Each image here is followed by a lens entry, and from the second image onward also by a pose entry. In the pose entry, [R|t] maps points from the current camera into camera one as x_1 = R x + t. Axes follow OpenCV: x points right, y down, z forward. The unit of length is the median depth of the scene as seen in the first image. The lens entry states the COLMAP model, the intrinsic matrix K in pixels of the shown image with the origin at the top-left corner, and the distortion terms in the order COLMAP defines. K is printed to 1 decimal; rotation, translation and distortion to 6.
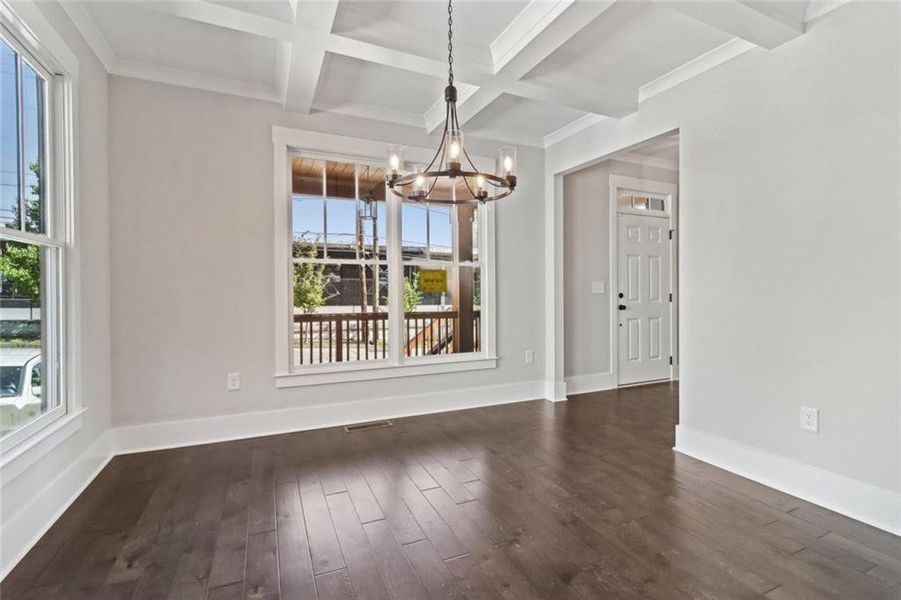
lens RADIAL K [[428.1, 0, 455.2], [0, 428.1, 291.1], [0, 0, 1]] dist [0.008582, 0.000227]
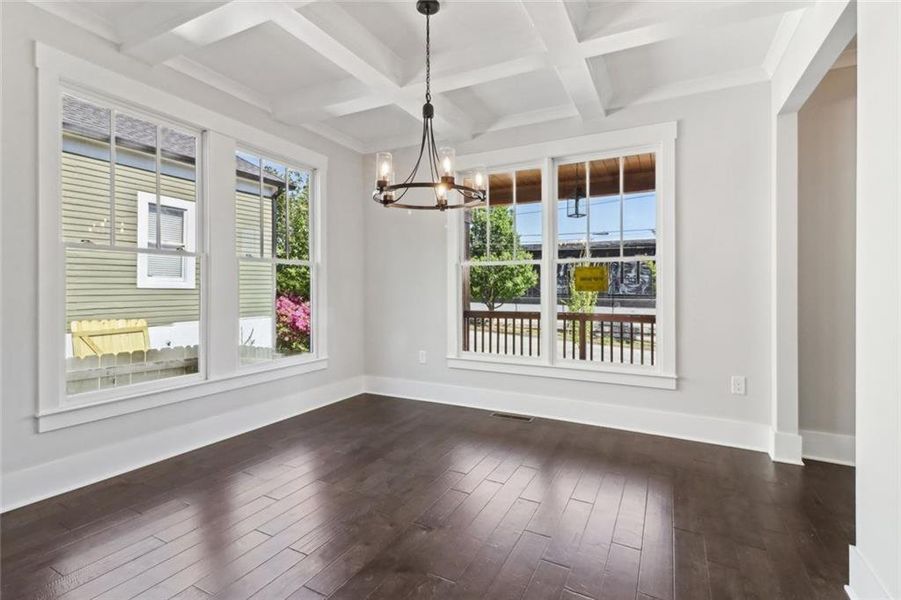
lens RADIAL K [[428.1, 0, 456.1], [0, 428.1, 297.8], [0, 0, 1]] dist [0.008582, 0.000227]
pose [[0.592760, 0.016339, -0.805213, 0.465293], [-0.001845, 0.999819, 0.018930, -0.001225], [0.805377, -0.009735, 0.592683, 0.211817]]
